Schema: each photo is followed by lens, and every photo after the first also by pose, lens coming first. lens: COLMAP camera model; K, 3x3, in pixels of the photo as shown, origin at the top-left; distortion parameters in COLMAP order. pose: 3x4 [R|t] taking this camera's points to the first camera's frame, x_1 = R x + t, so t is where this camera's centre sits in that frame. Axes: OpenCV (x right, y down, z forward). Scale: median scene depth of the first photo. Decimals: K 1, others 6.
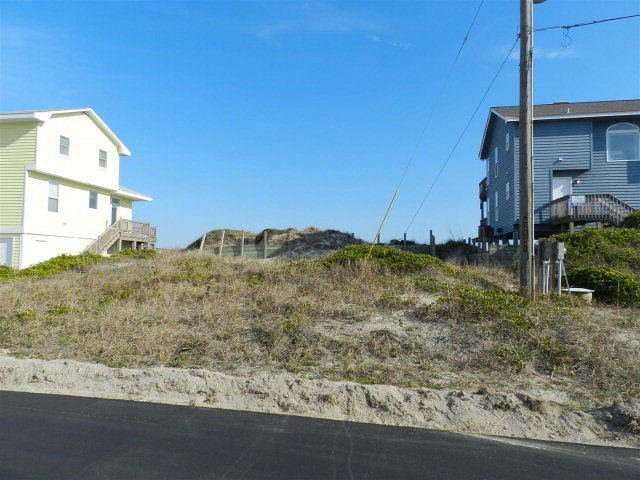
lens RADIAL K [[436.5, 0, 322.9], [0, 436.5, 238.1], [0, 0, 1]] dist [0.026179, -0.006255]
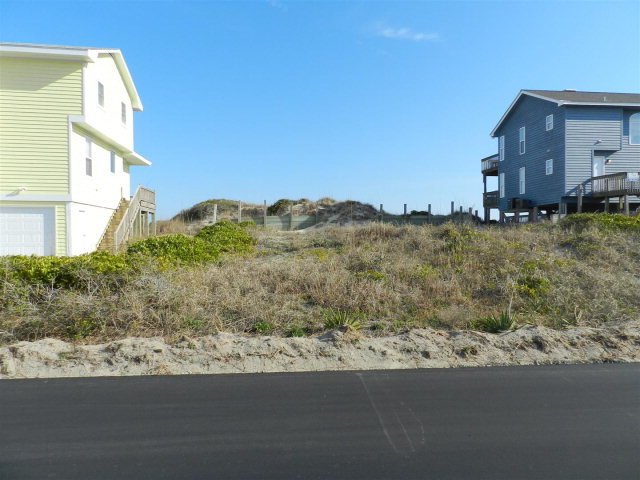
lens RADIAL K [[436.5, 0, 319.0], [0, 436.5, 242.0], [0, 0, 1]] dist [0.026179, -0.006255]
pose [[0.953106, -0.020884, 0.301914, -0.451569], [-0.001448, 0.997290, 0.073558, 0.002362], [-0.302632, -0.070546, 0.950493, 0.085279]]
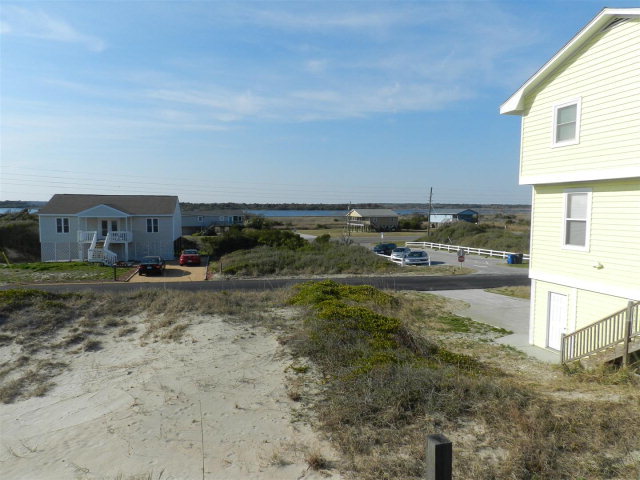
lens RADIAL K [[436.5, 0, 321.4], [0, 436.5, 237.4], [0, 0, 1]] dist [0.026179, -0.006255]
pose [[-0.900321, 0.009193, -0.435130, -0.078089], [0.004921, 0.999928, 0.010942, -0.076164], [0.435199, 0.007710, -0.900301, 1.350369]]
